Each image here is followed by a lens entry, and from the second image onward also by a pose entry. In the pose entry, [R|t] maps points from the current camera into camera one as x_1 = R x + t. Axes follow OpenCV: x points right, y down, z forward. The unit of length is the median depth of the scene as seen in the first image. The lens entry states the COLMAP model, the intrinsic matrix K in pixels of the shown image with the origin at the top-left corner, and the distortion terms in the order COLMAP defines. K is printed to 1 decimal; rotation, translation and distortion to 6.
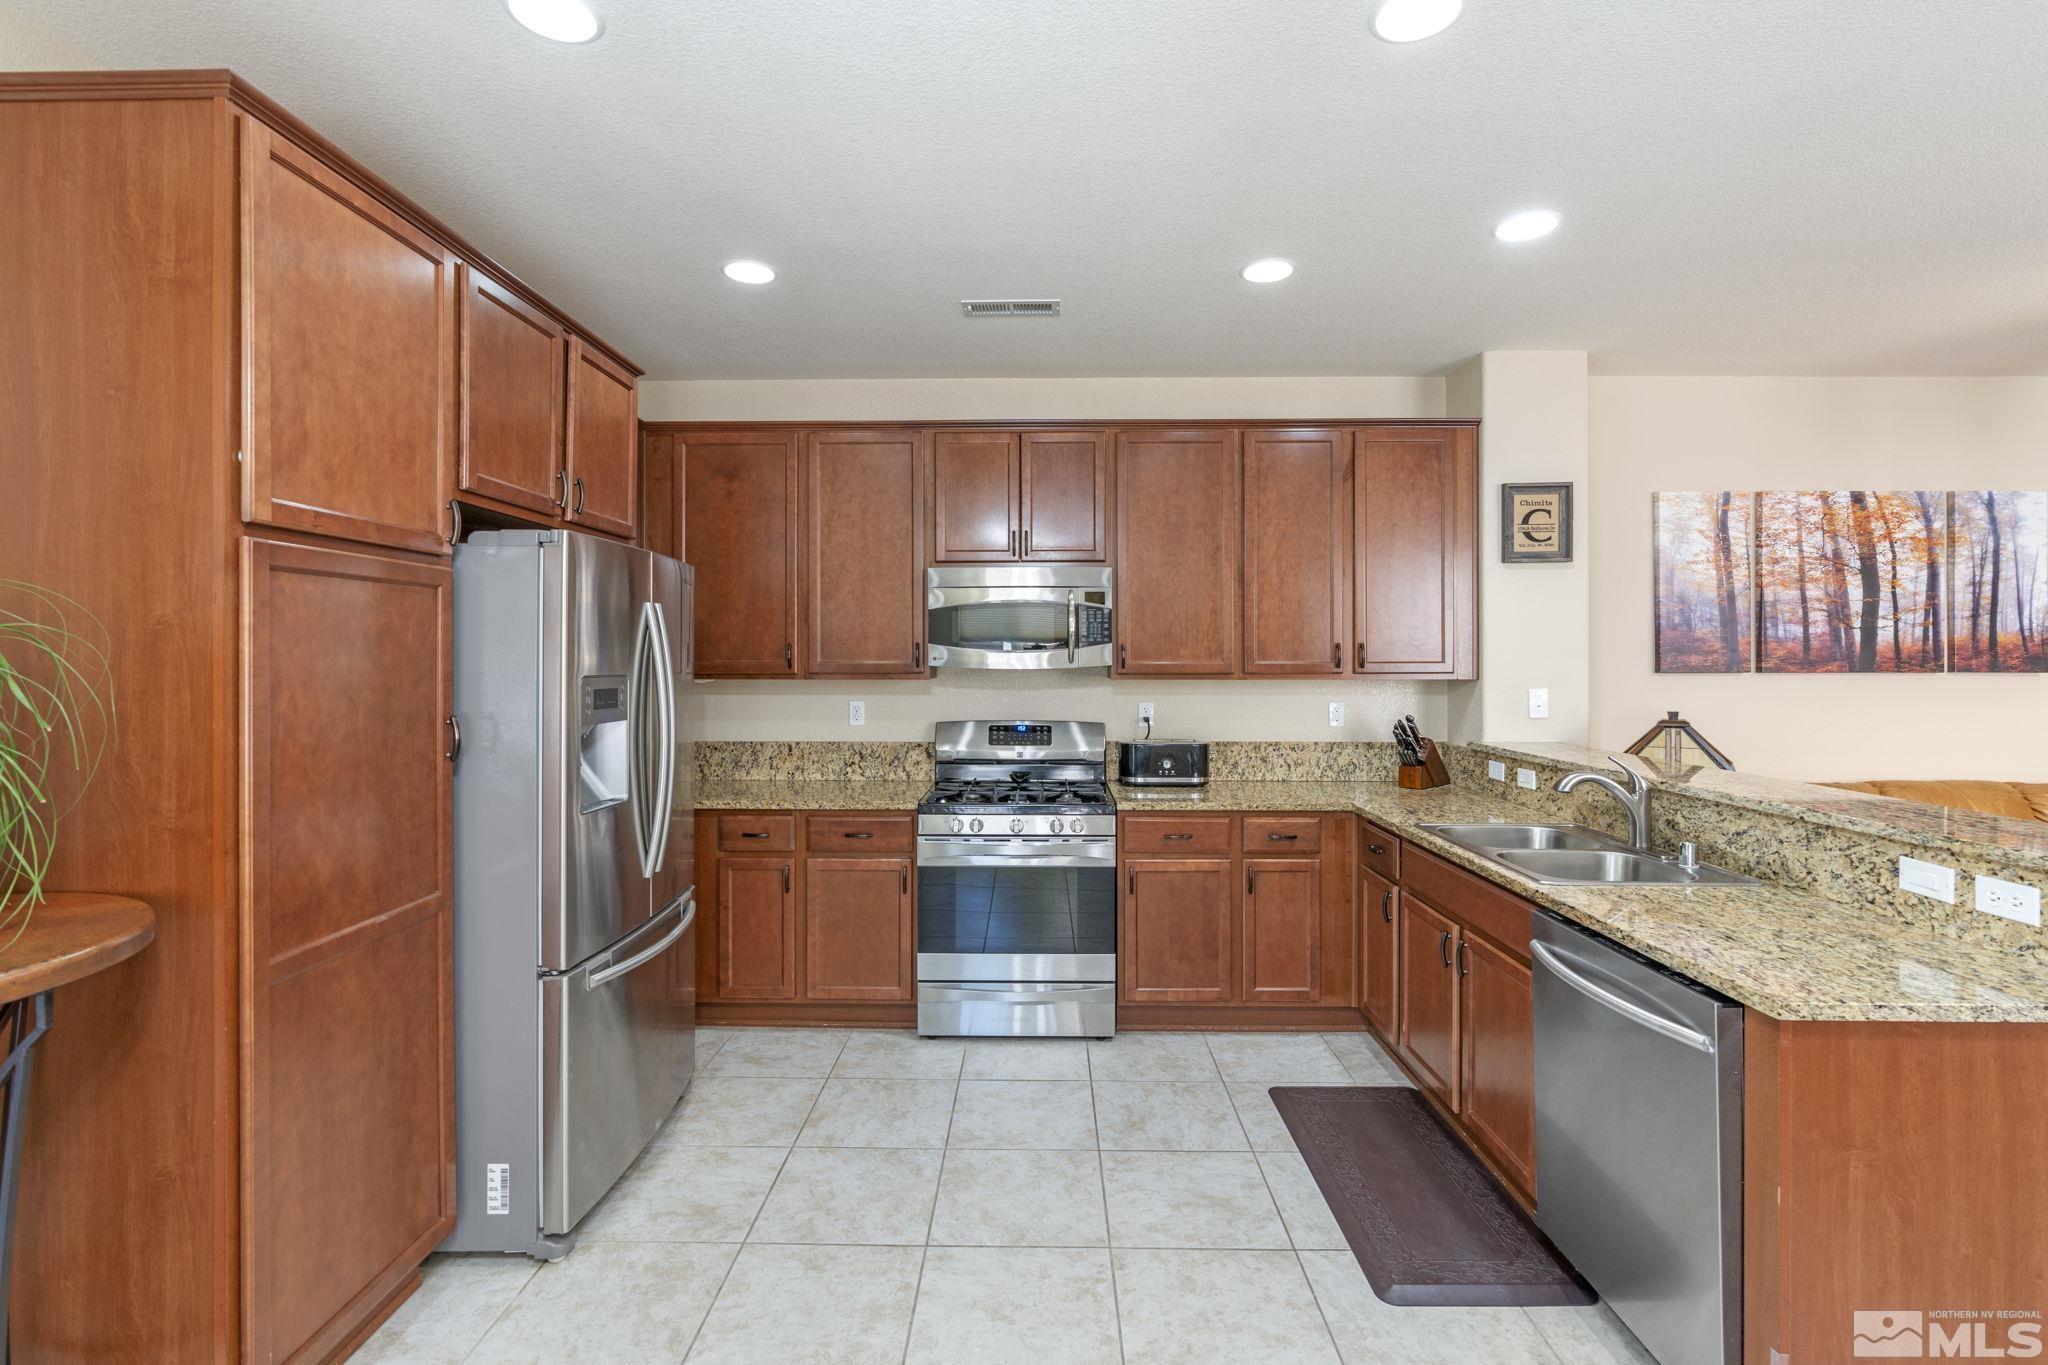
lens RADIAL K [[927.4, 0, 1030.7], [0, 927.4, 652.6], [0, 0, 1]] dist [-0.012941, 0.005113]
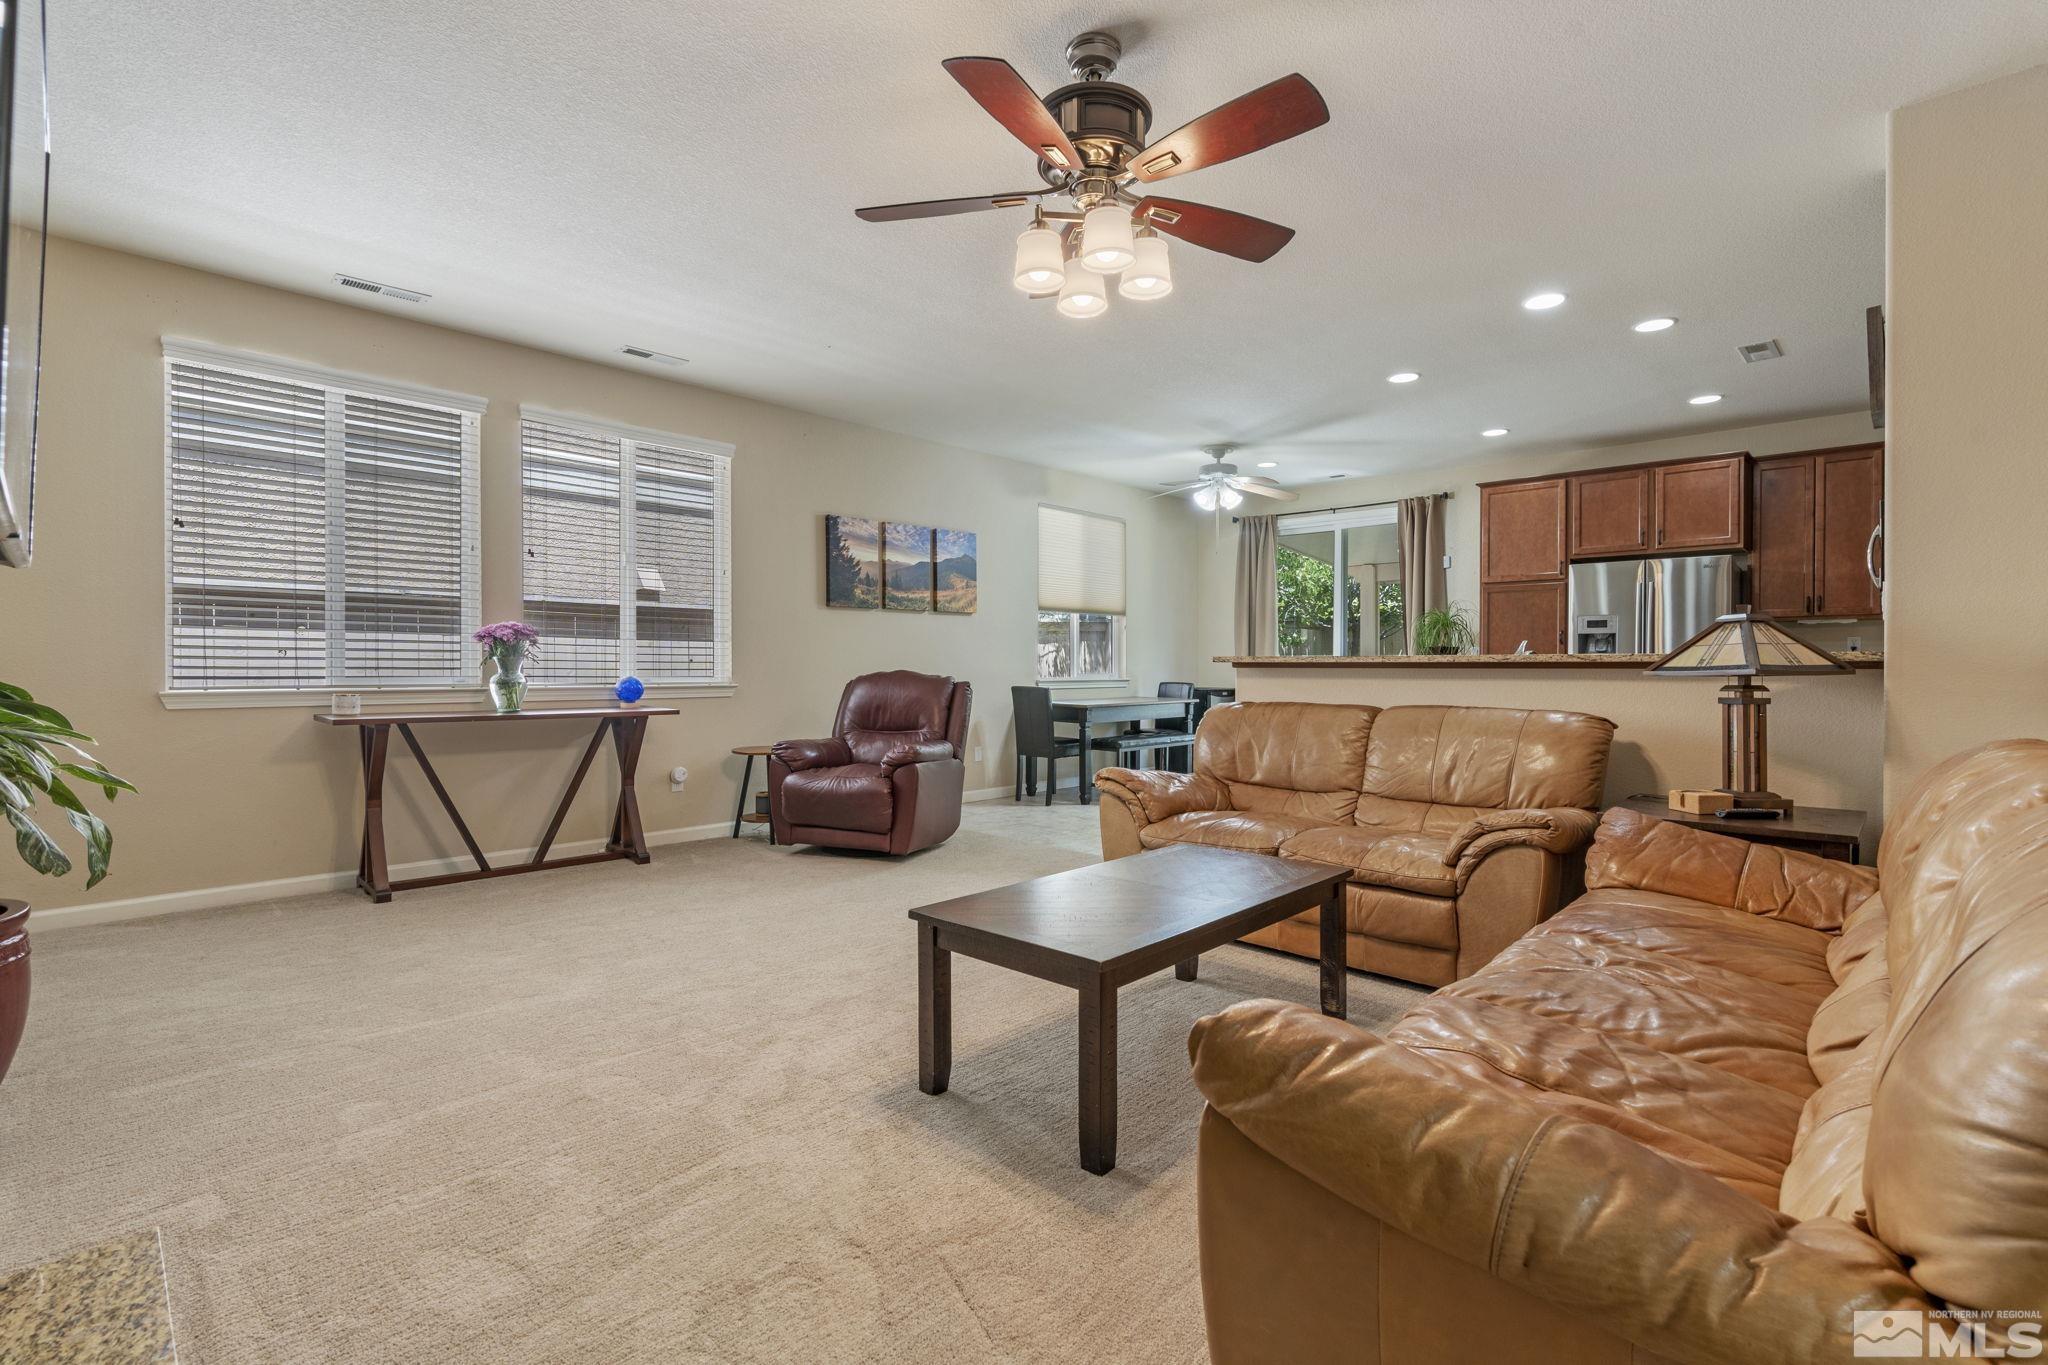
lens RADIAL K [[927.4, 0, 1027.2], [0, 927.4, 664.0], [0, 0, 1]] dist [-0.012941, 0.005113]
pose [[-0.679312, -0.003114, -0.733843, 1.575561], [0.000663, 0.999988, -0.004857, 0.108029], [0.733849, -0.003786, -0.679302, 0.981318]]
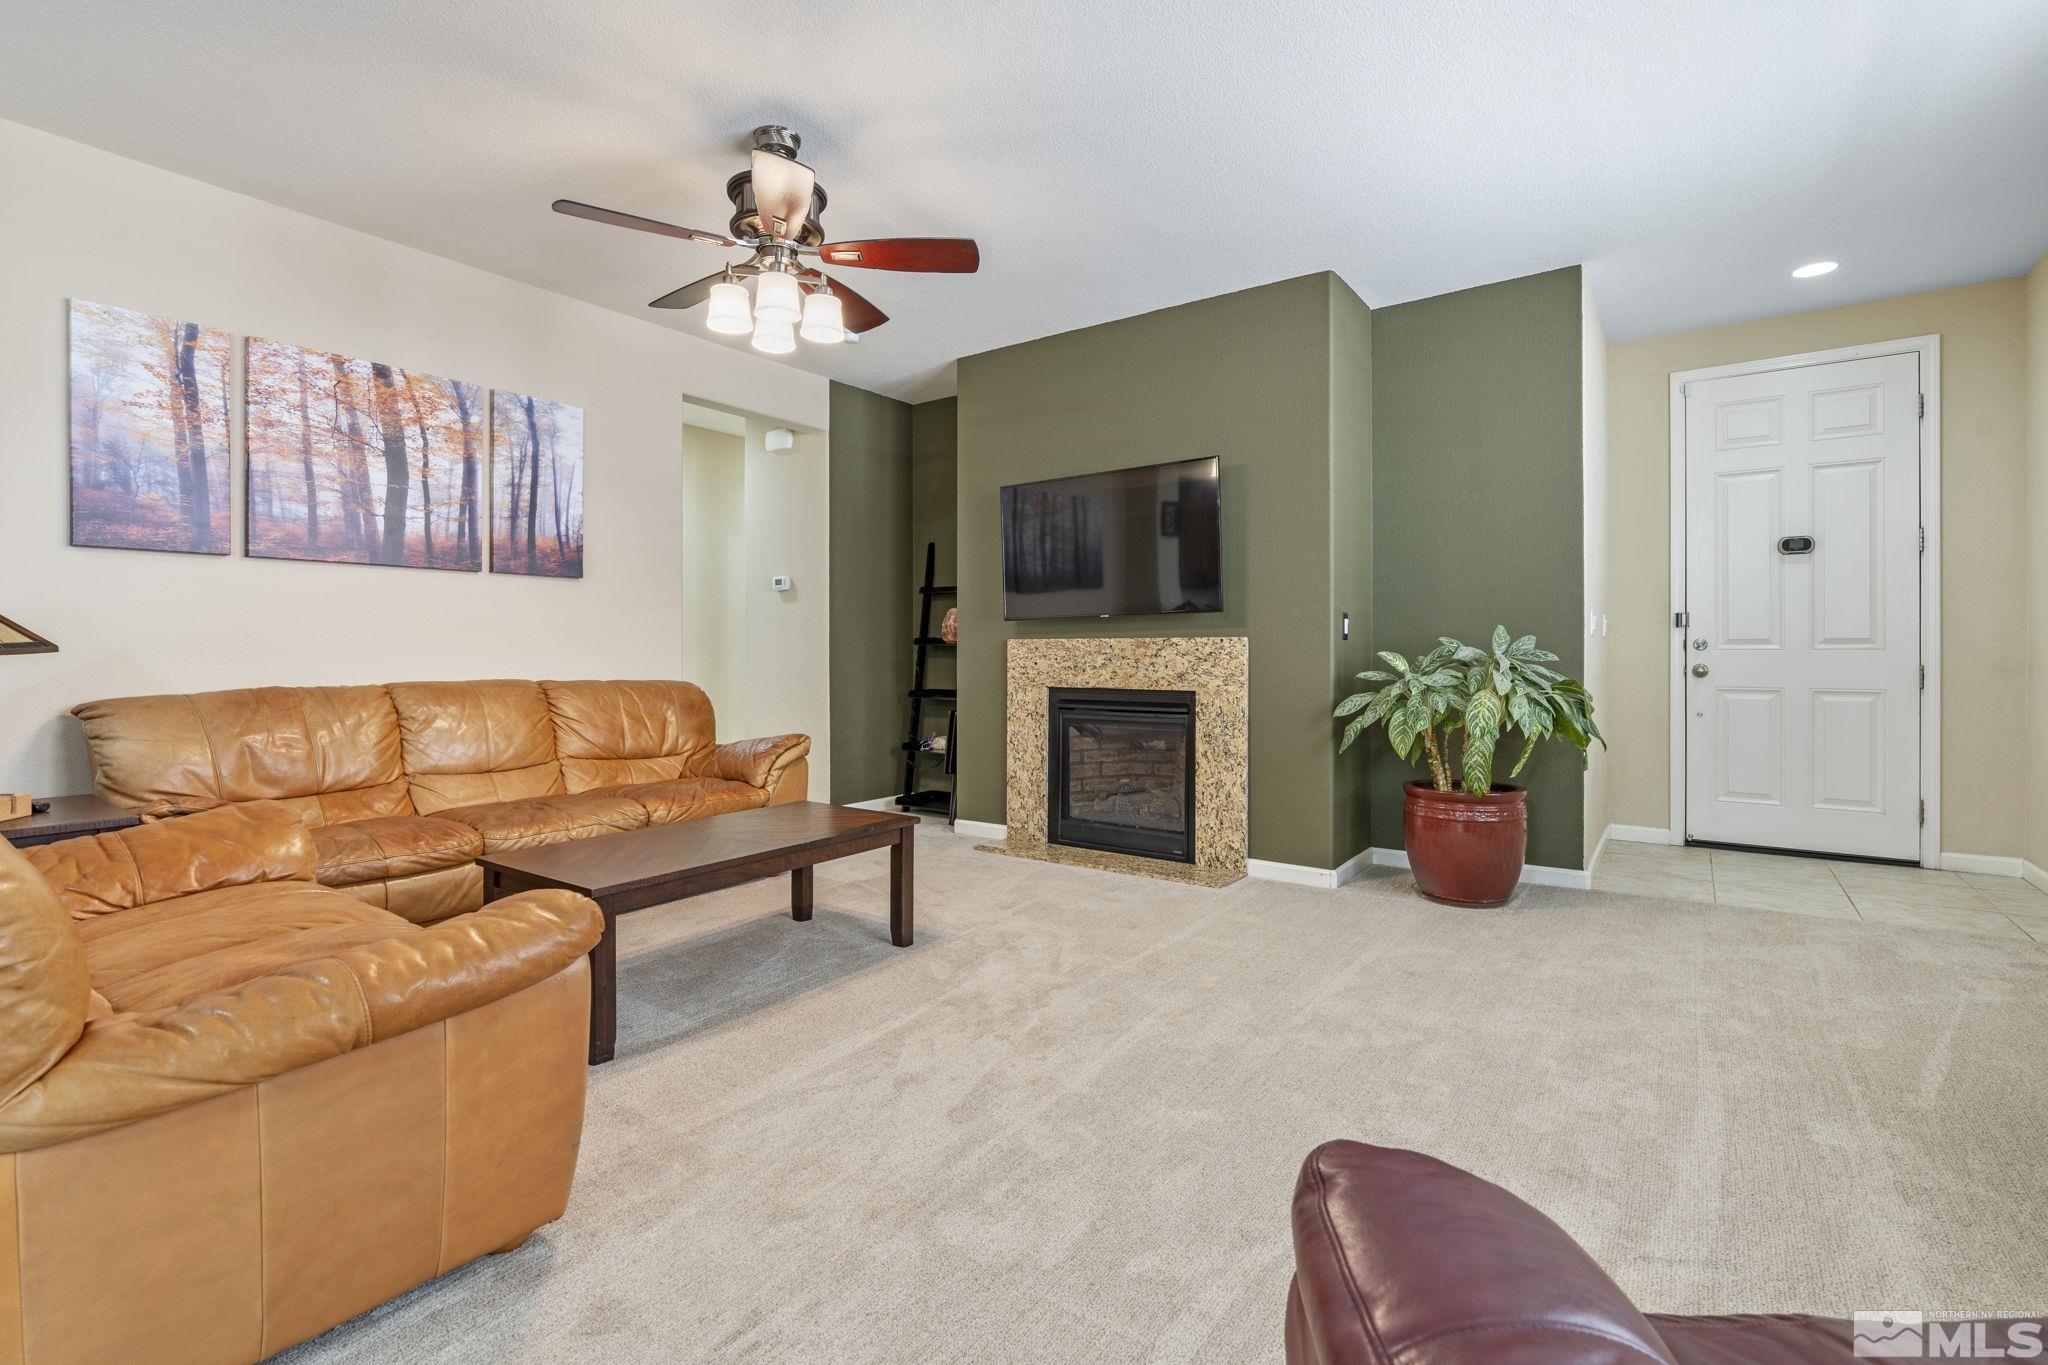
lens RADIAL K [[927.4, 0, 1026.9], [0, 927.4, 649.3], [0, 0, 1]] dist [-0.012941, 0.005113]
pose [[0.574105, 0.000865, 0.818781, 0.553526], [-0.001840, 0.999998, 0.000234, 0.109568], [-0.818780, -0.001641, 0.574106, -0.041424]]
